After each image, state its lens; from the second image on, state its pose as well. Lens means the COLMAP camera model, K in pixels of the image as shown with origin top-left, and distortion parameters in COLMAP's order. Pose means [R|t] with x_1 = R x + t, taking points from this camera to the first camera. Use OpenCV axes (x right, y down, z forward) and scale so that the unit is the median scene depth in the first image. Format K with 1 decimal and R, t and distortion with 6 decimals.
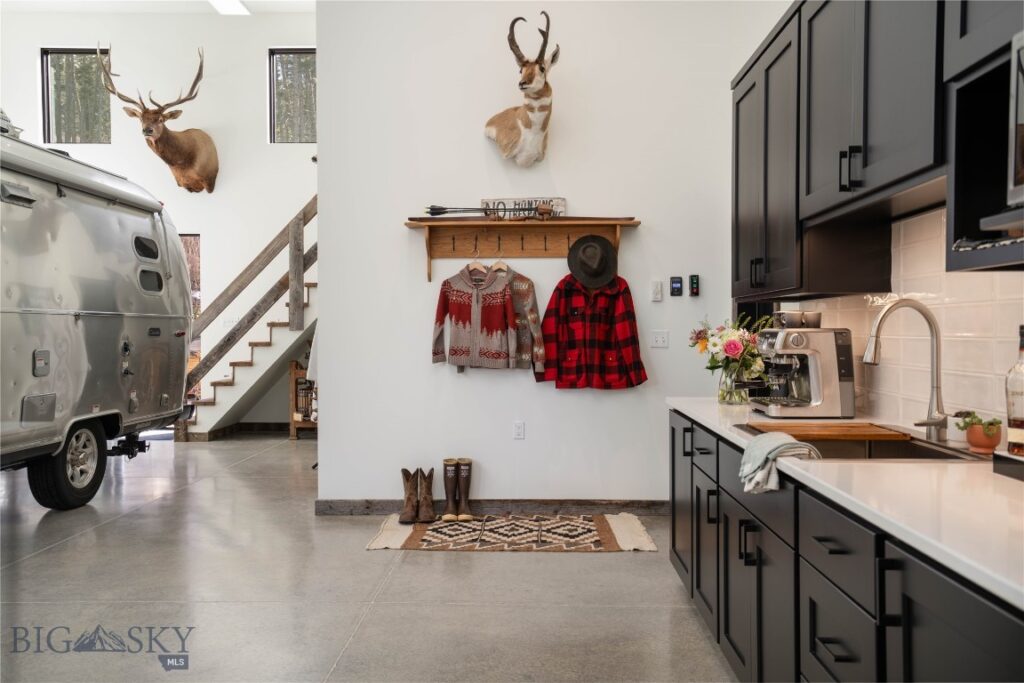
lens RADIAL K [[879.0, 0, 512.0], [0, 879.0, 341.5], [0, 0, 1]] dist [-0.005395, -0.005666]
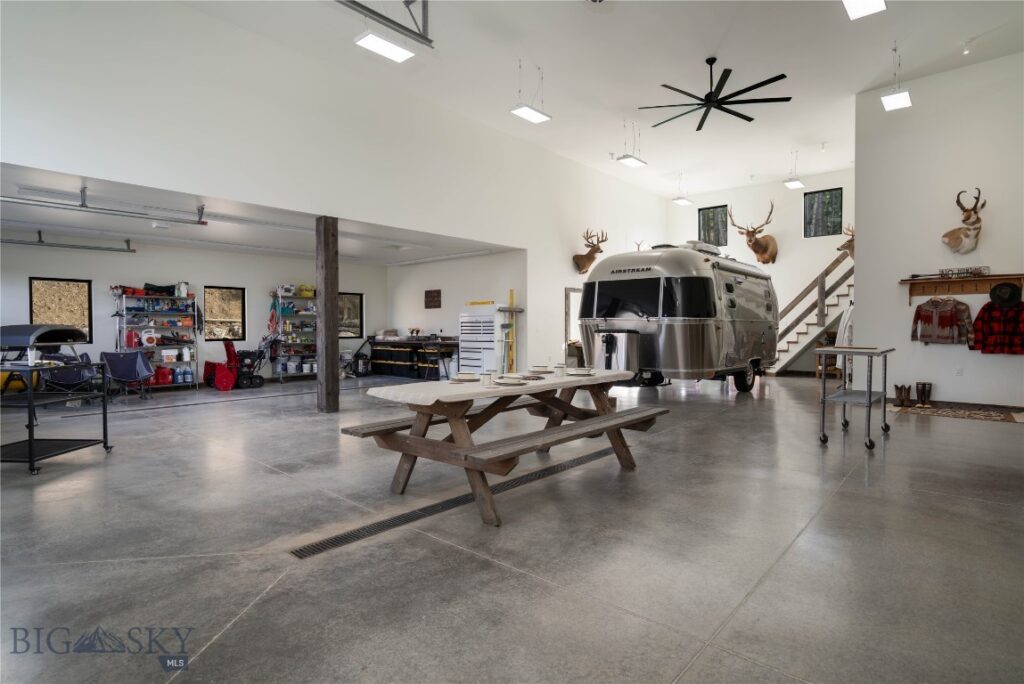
lens RADIAL K [[523.0, 0, 512.0], [0, 523.0, 342.0], [0, 0, 1]] dist [-0.014242, 0.008179]
pose [[0.765732, 0.015779, -0.642966, -0.013416], [-0.005037, 0.999815, 0.018538, 0.007148], [0.643140, -0.010956, 0.765670, -0.751618]]
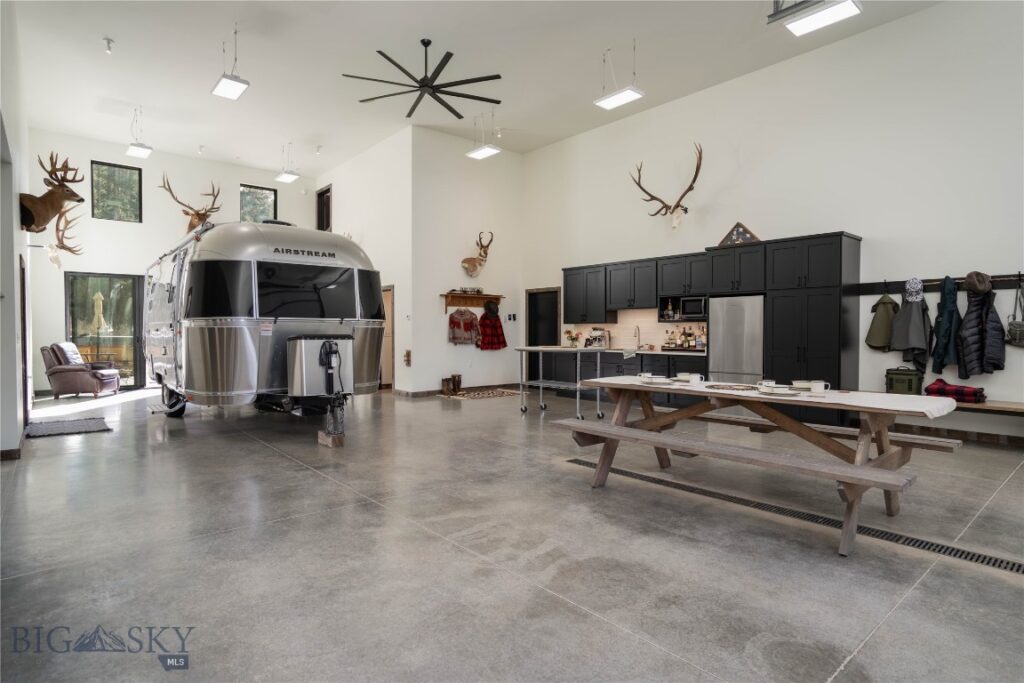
lens RADIAL K [[547.4, 0, 512.0], [0, 547.4, 341.5], [0, 0, 1]] dist [-0.064203, 0.042940]
pose [[0.738867, -0.014969, 0.673685, -1.163211], [0.008982, 0.999883, 0.012366, 0.001454], [-0.673792, -0.003085, 0.738915, -0.489195]]
